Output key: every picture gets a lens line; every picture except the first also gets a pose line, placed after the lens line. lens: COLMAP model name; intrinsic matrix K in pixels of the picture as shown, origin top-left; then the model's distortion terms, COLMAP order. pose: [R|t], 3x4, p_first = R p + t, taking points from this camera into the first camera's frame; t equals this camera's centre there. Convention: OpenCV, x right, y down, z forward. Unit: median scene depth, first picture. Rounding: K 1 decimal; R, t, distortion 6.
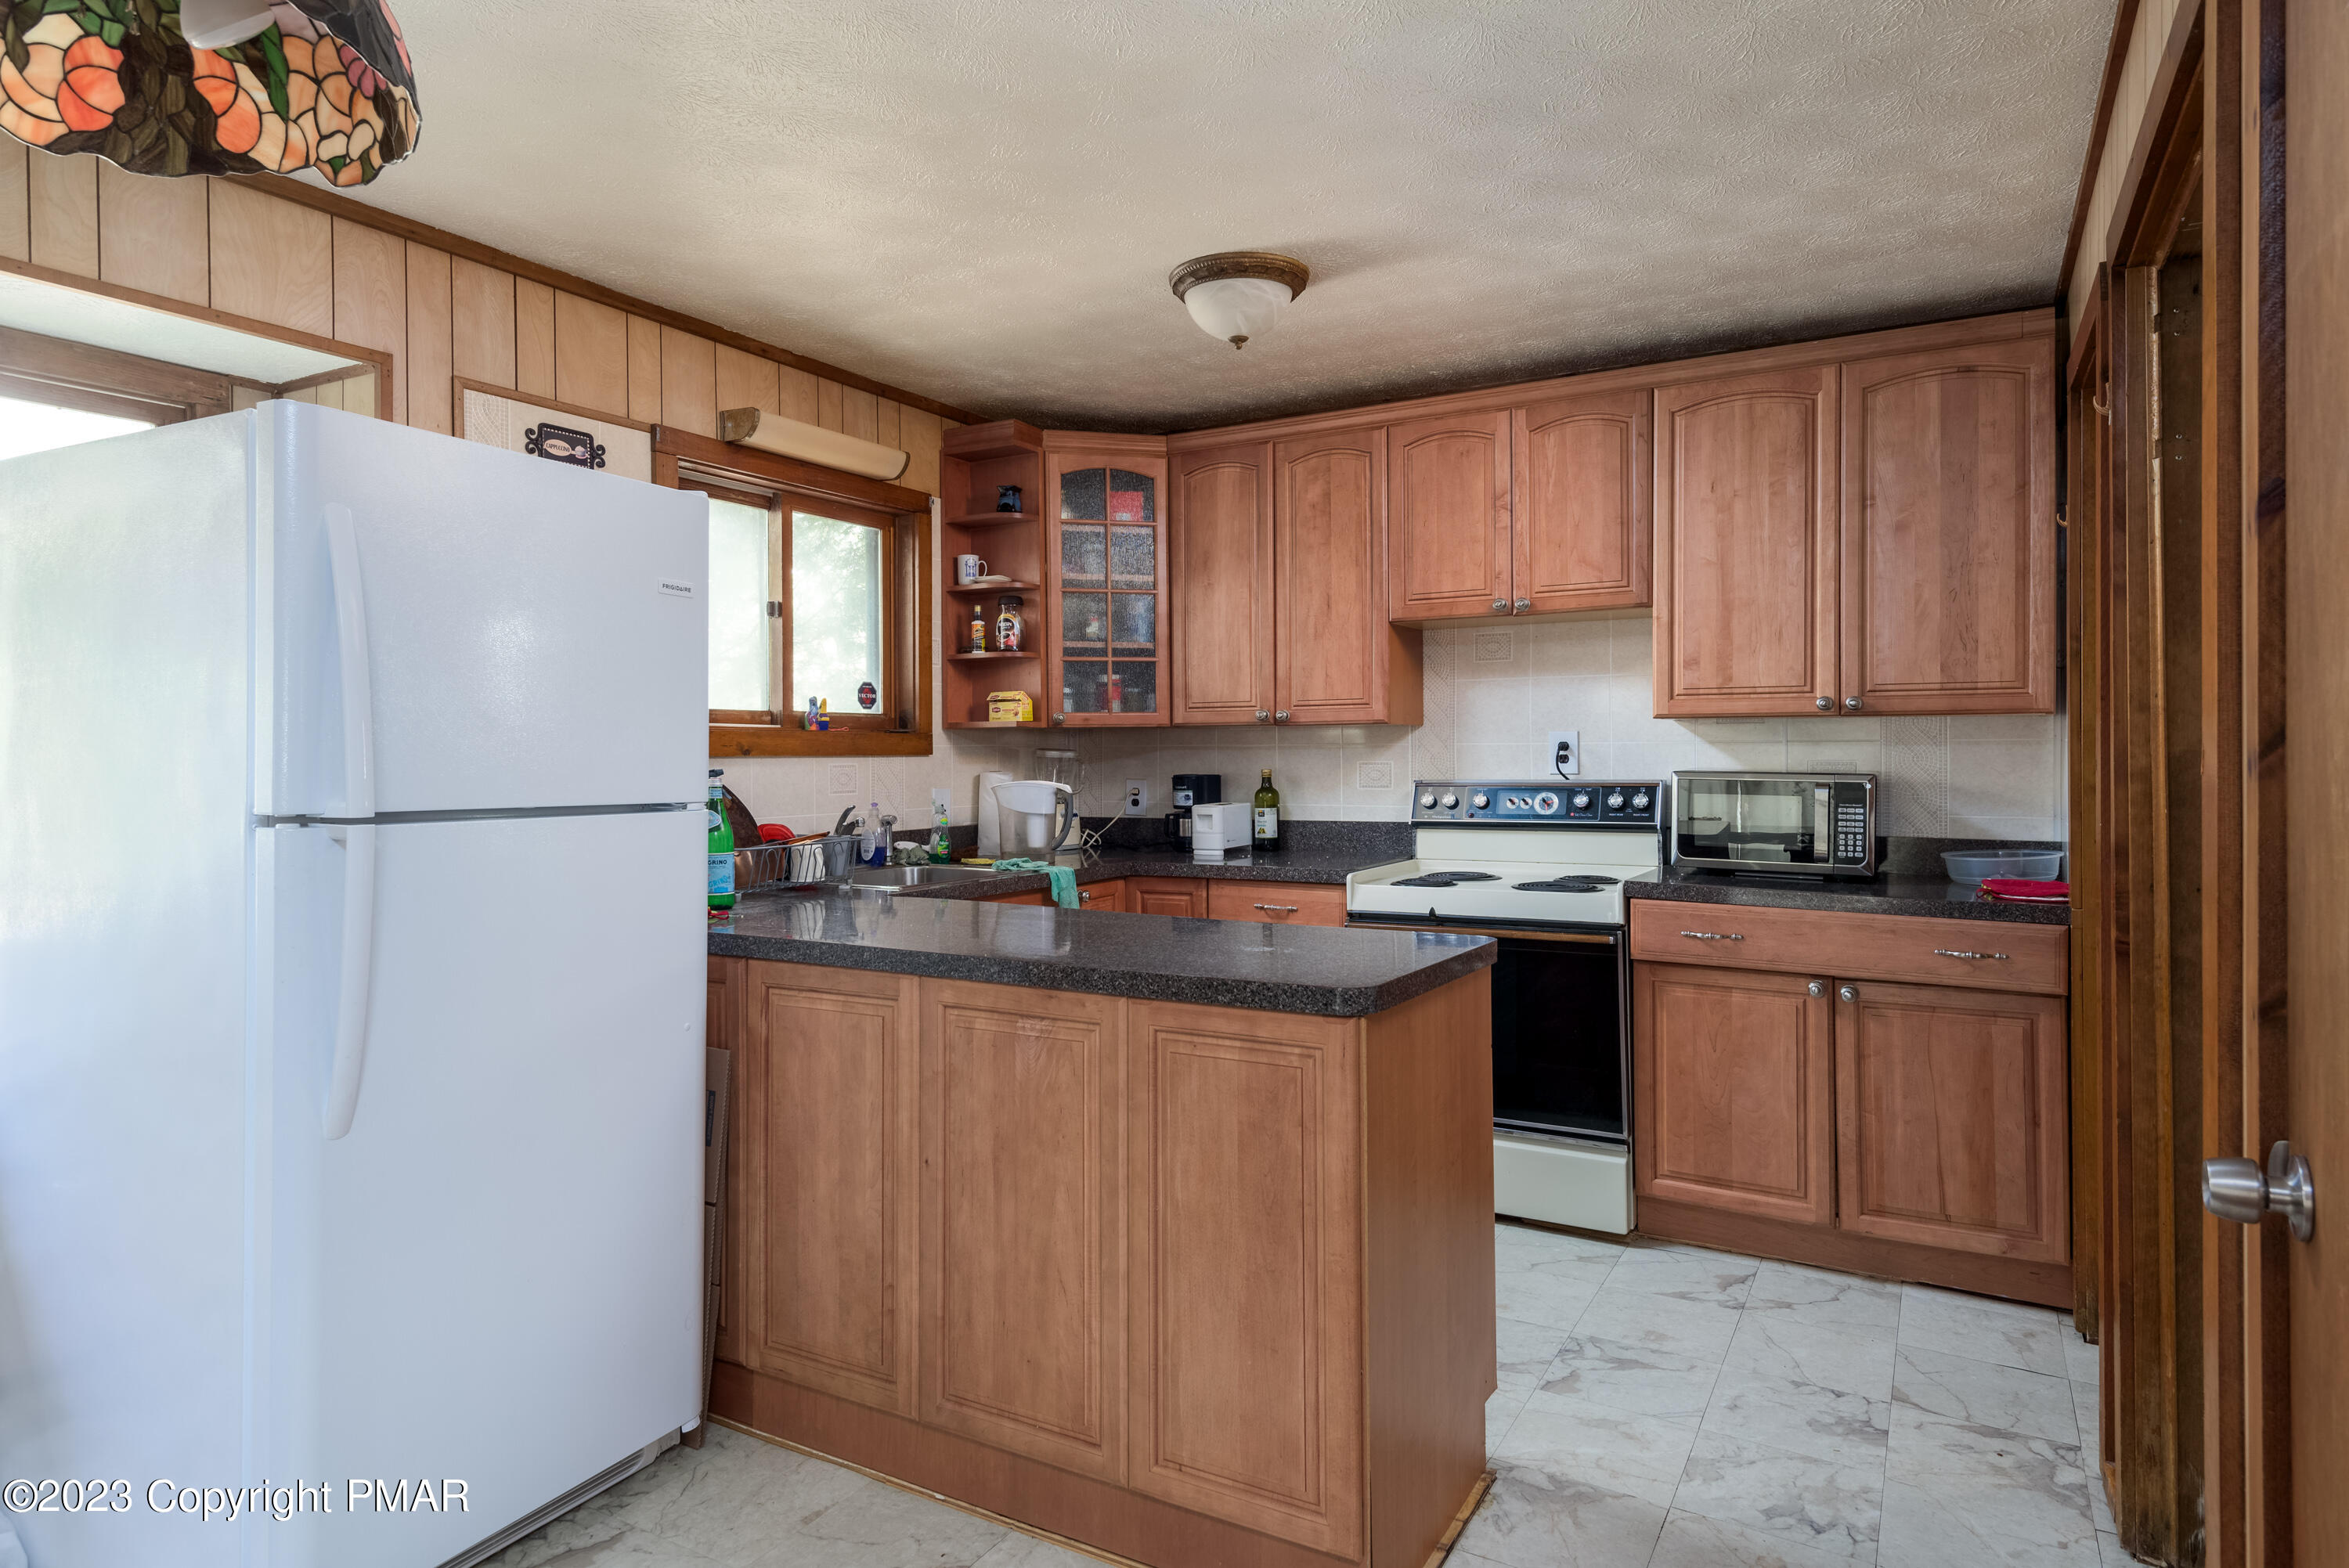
lens RADIAL K [[1357.0, 0, 1159.2], [0, 1357.0, 749.3], [0, 0, 1]] dist [0.028654, -0.000551]
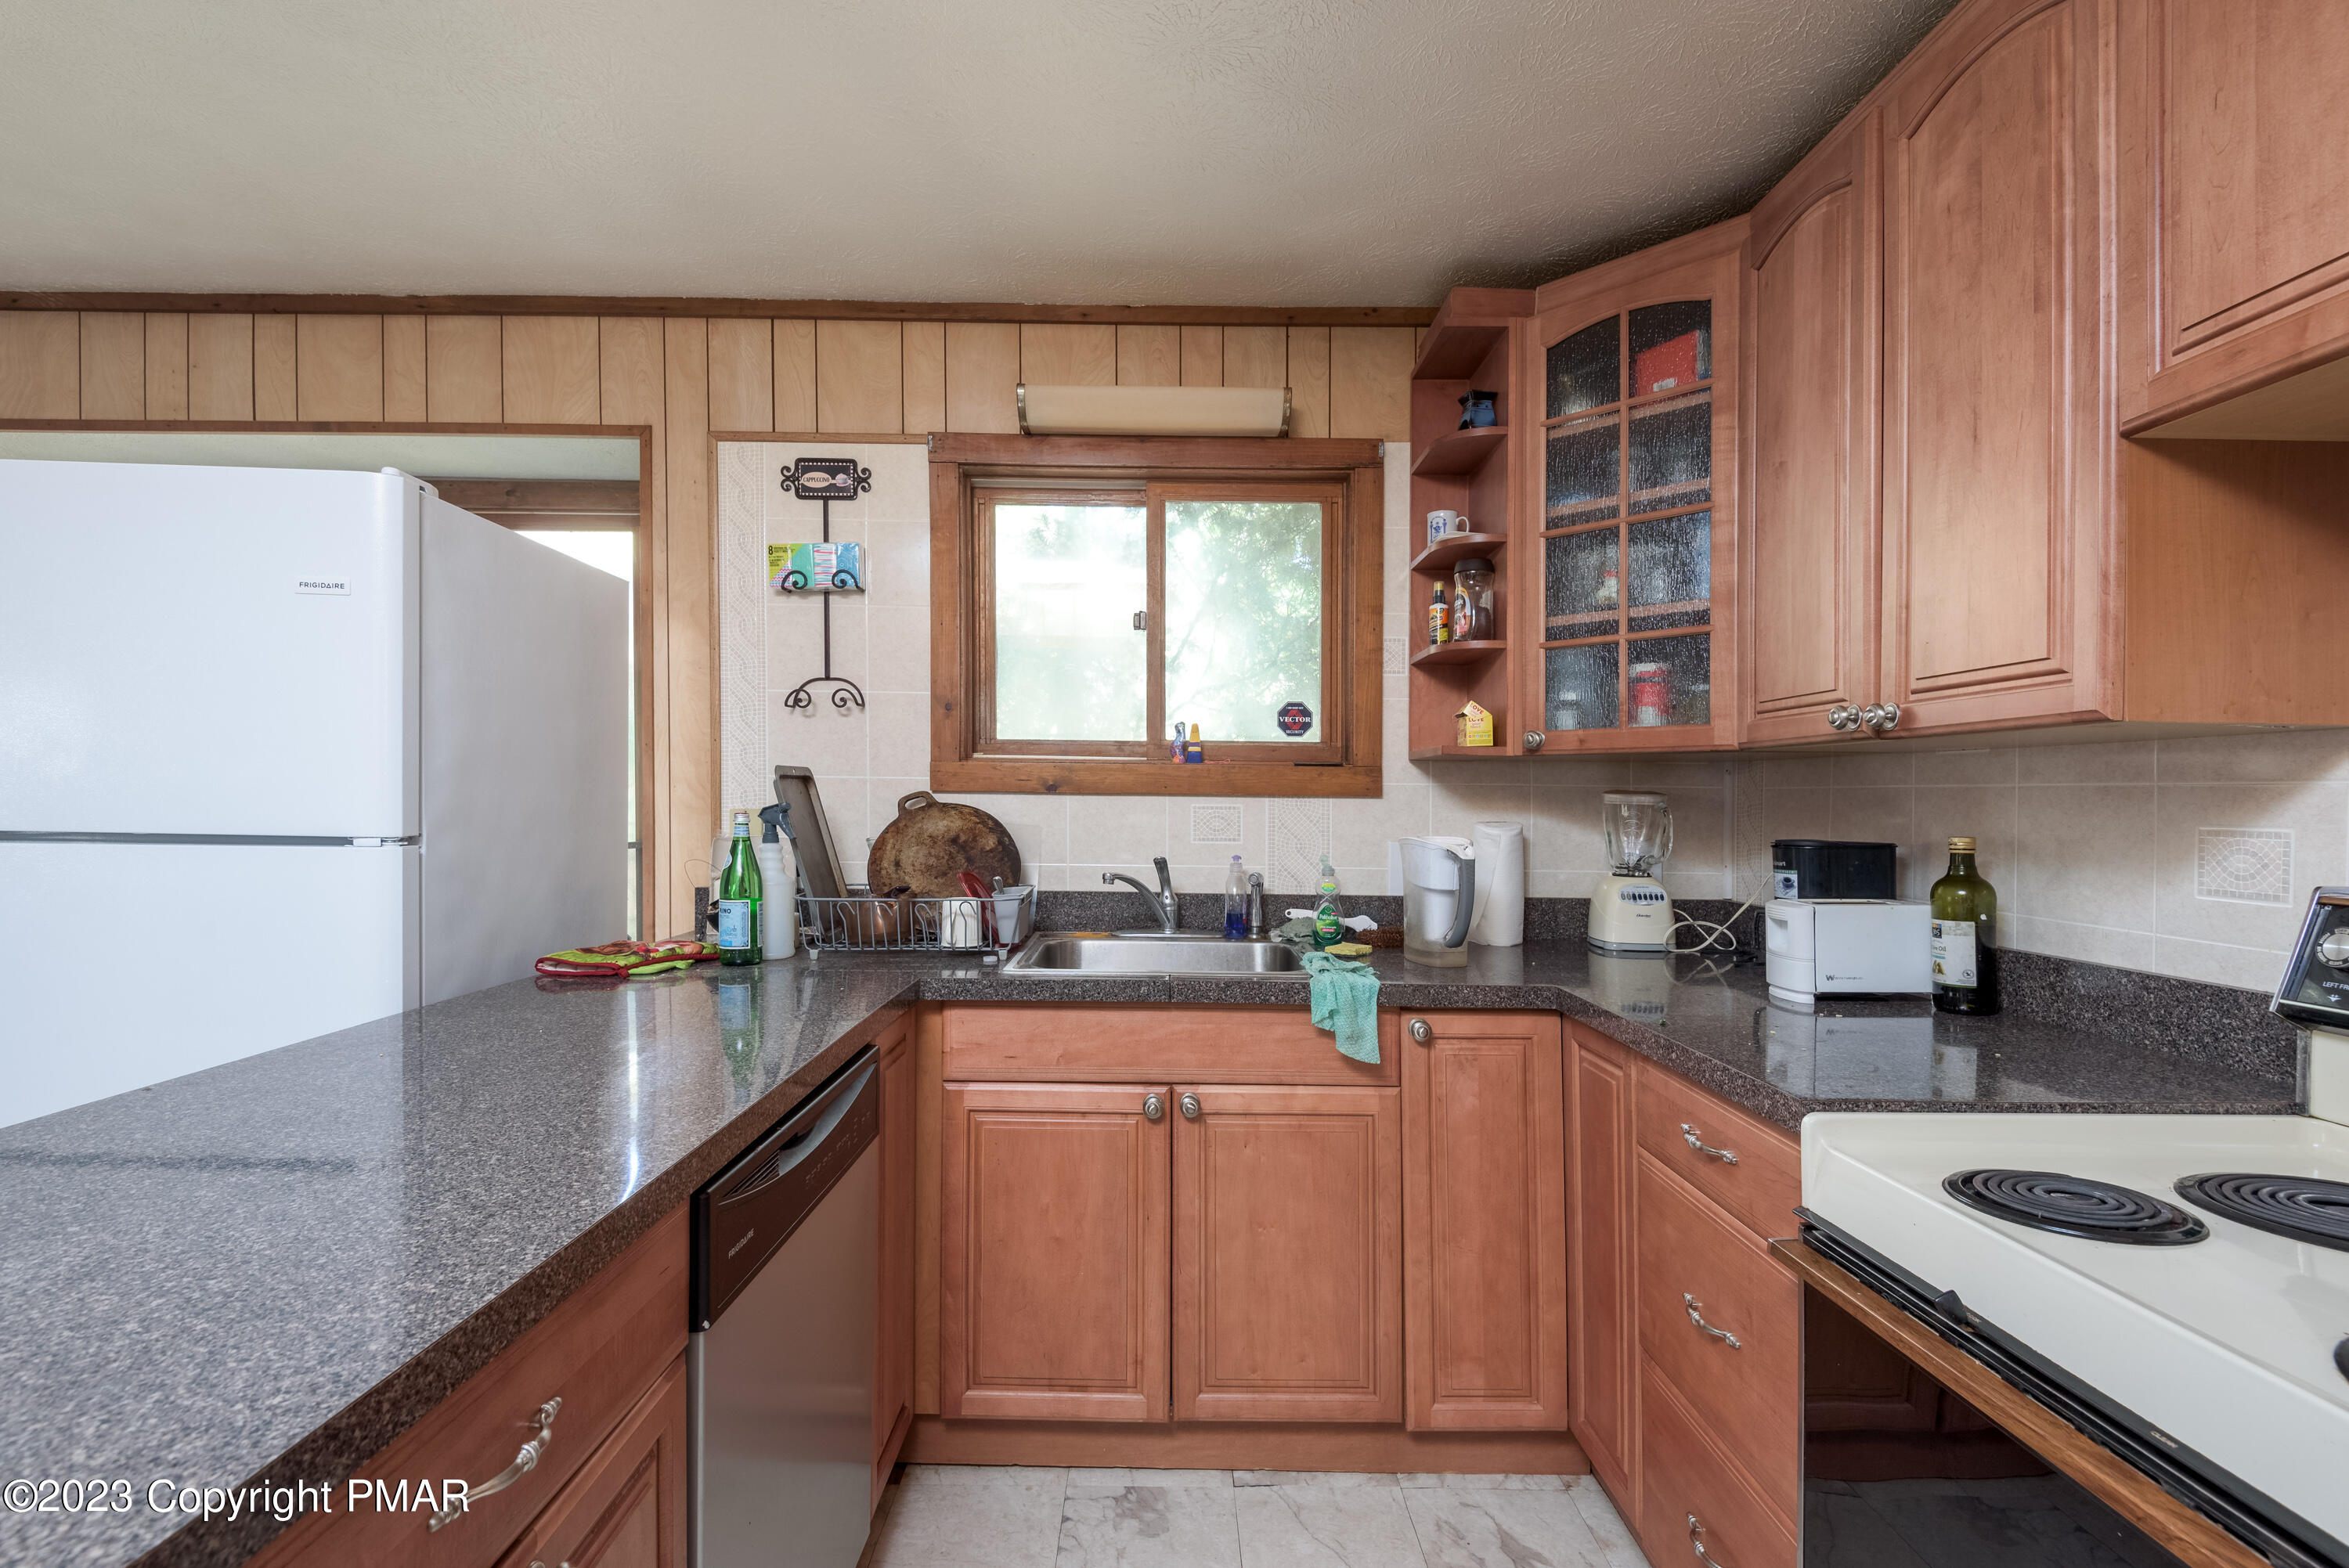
lens RADIAL K [[1081.5, 0, 1126.1], [0, 1081.5, 799.1], [0, 0, 1]] dist [0.018279, -0.000430]
pose [[0.510342, 0.012178, -0.859885, 0.327416], [-0.011115, 0.999910, 0.007564, 0.003485], [0.859900, 0.005698, 0.510431, 0.723728]]
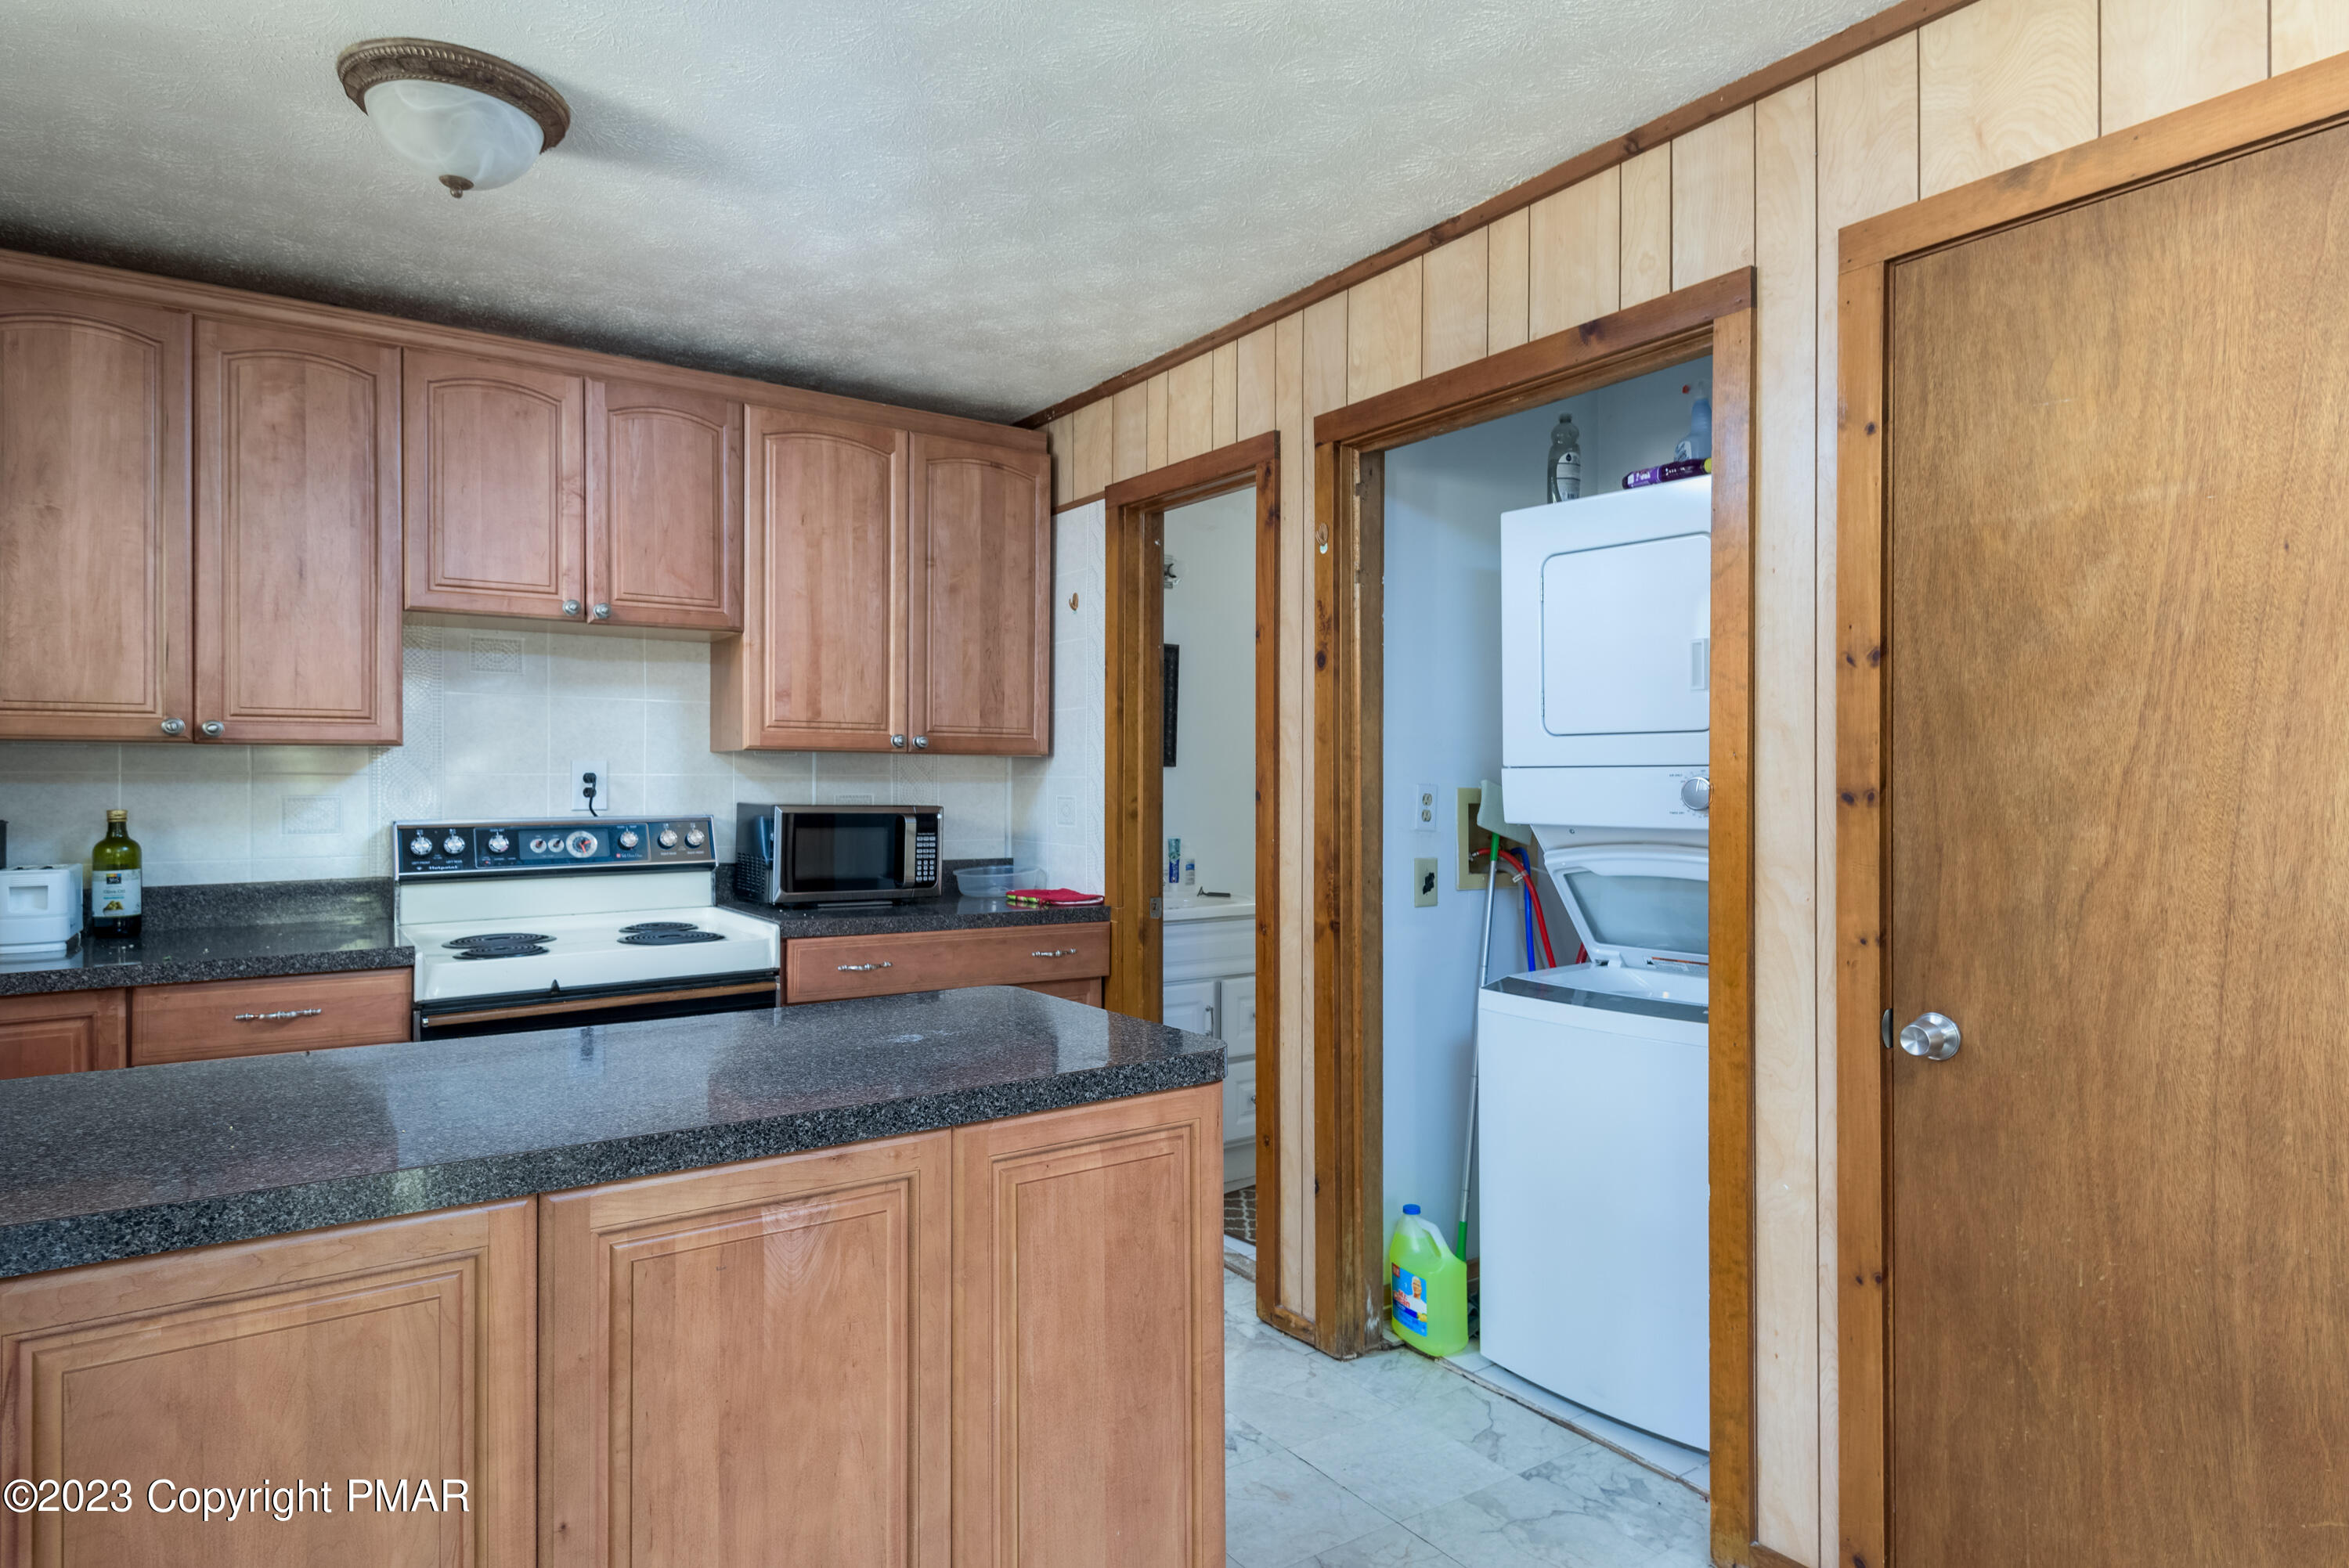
lens RADIAL K [[1307.3, 0, 1174.5], [0, 1307.3, 784.0], [0, 0, 1]] dist [0.004864, -0.000802]
pose [[0.418461, 0.005728, 0.908217, -0.355238], [-0.005729, 0.999977, -0.003667, 0.002716], [-0.908217, -0.003669, 0.418484, 0.361217]]
